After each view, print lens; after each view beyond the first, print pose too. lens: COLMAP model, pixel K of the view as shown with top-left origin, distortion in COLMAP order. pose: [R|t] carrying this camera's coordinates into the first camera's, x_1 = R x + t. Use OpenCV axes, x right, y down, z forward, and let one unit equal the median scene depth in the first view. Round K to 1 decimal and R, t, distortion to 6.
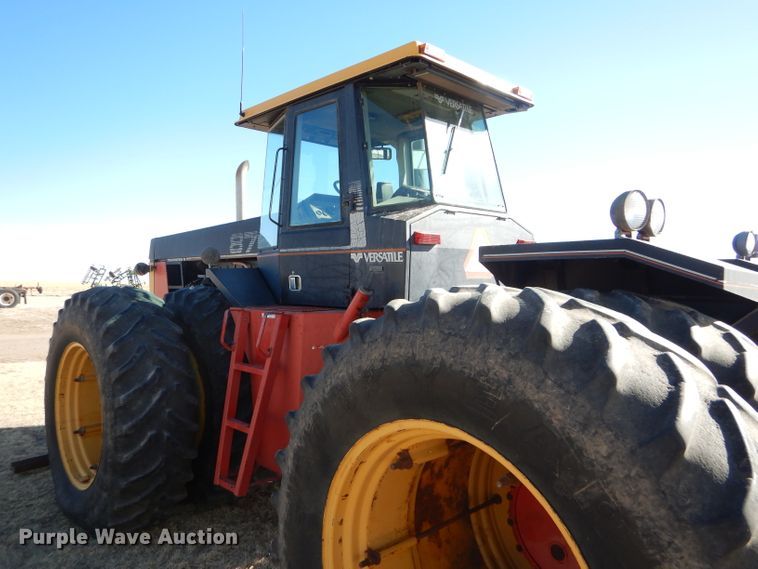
lens RADIAL K [[541.6, 0, 375.4], [0, 541.6, 279.5], [0, 0, 1]] dist [0.009263, 0.000270]
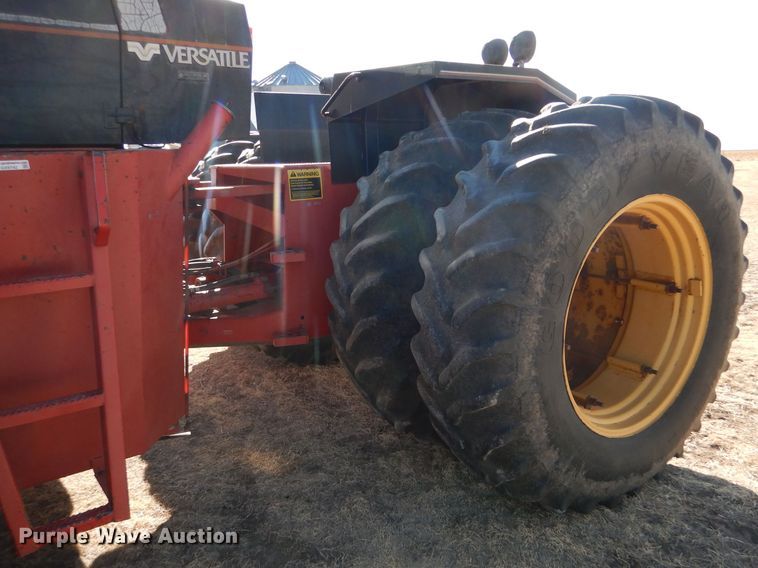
lens RADIAL K [[631.3, 0, 422.0], [0, 631.3, 316.4], [0, 0, 1]] dist [0.009754, 0.008442]
pose [[0.106530, -0.268190, 0.957458, -0.708272], [0.014972, 0.963261, 0.268150, 0.053154], [-0.994197, -0.014231, 0.106631, 0.627019]]
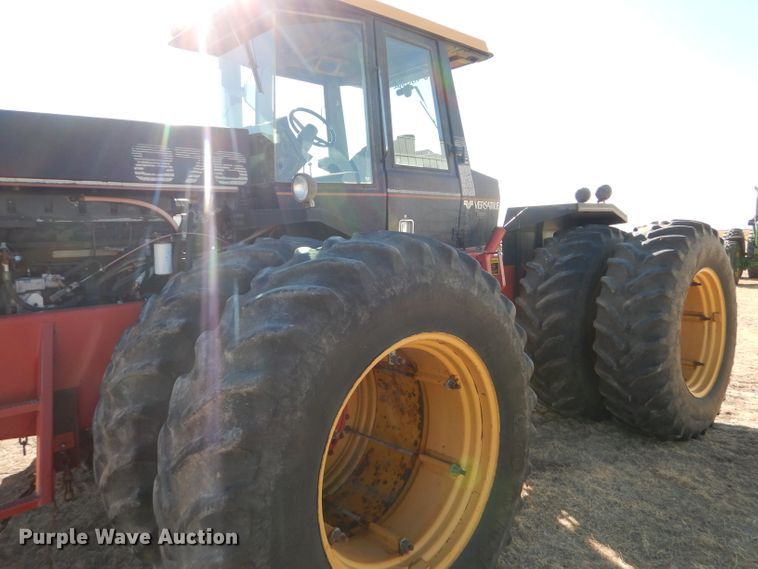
lens RADIAL K [[541.6, 0, 375.4], [0, 541.6, 279.5], [0, 0, 1]] dist [0.009263, 0.000270]
pose [[0.037927, -0.085454, 0.995620, -1.213441], [0.030126, 0.995982, 0.084338, 0.016429], [-0.998826, 0.026796, 0.040349, 1.144868]]
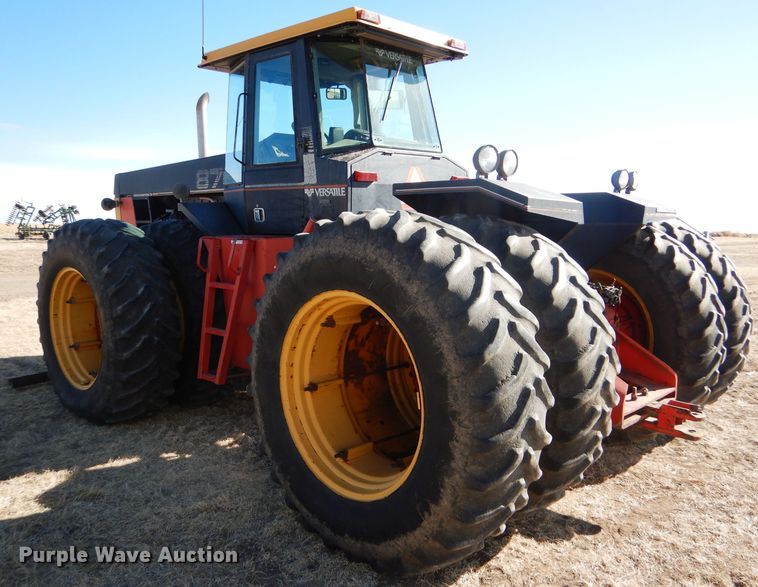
lens RADIAL K [[636.6, 0, 391.4], [0, 636.6, 301.4], [0, 0, 1]] dist [0.009366, -0.004932]
pose [[0.998655, -0.011924, 0.050452, 0.072555], [0.005337, 0.991666, 0.128726, 0.018484], [-0.051566, -0.128284, 0.990396, -0.438456]]
